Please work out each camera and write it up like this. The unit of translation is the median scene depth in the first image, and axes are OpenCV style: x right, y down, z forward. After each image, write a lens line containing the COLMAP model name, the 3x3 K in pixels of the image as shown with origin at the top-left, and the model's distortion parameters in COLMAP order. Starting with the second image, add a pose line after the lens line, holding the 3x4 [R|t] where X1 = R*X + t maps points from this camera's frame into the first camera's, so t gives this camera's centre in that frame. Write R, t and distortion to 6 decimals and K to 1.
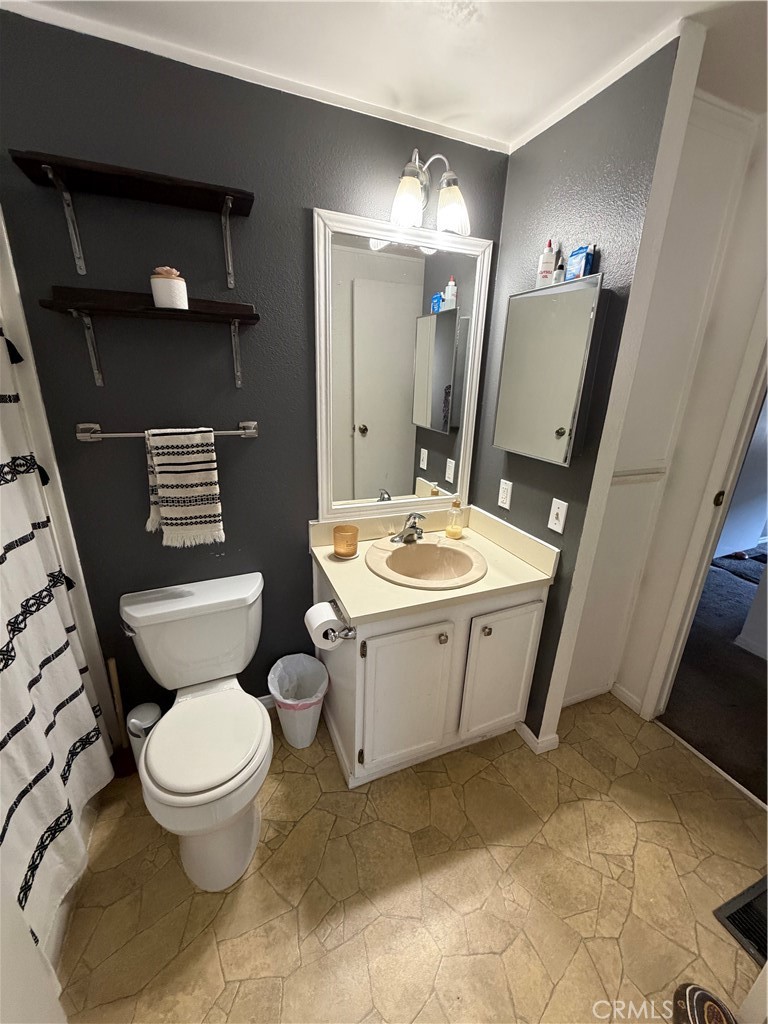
lens RADIAL K [[408.8, 0, 387.2], [0, 408.8, 510.4], [0, 0, 1]] dist [-0.001352, 0.000541]
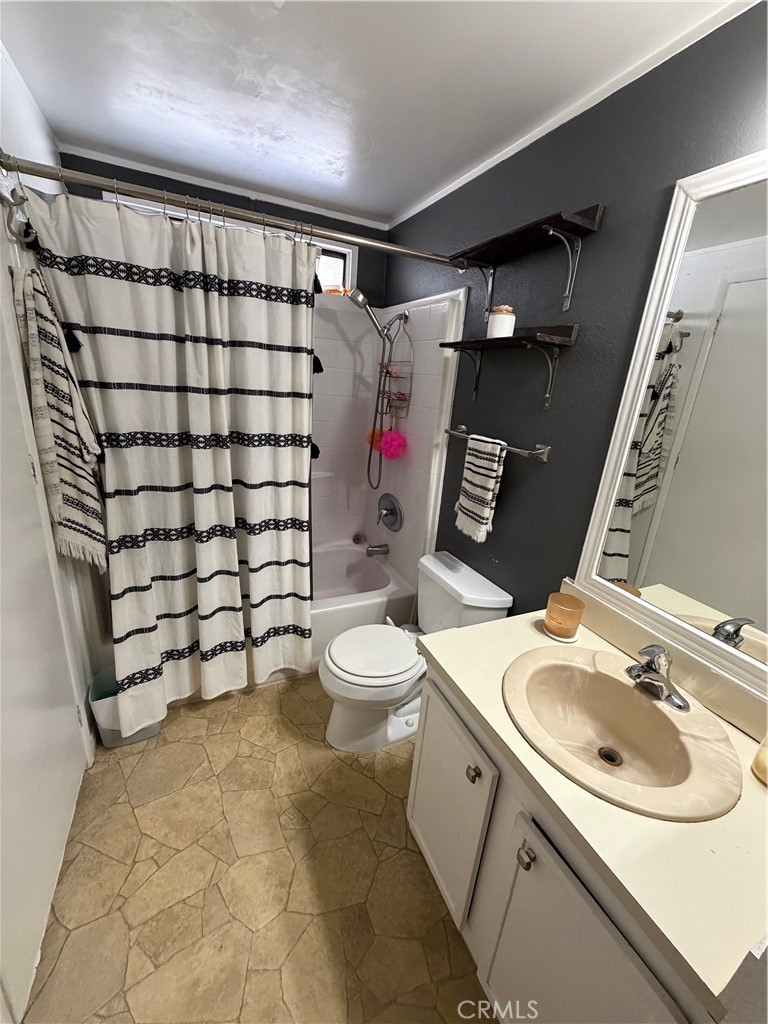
lens RADIAL K [[408.8, 0, 385.5], [0, 408.8, 513.3], [0, 0, 1]] dist [-0.001352, 0.000541]
pose [[0.034958, 0.287342, -0.957190, 0.659007], [-0.398983, 0.882151, 0.250244, -0.178147], [0.916292, 0.373155, 0.145483, 0.611399]]
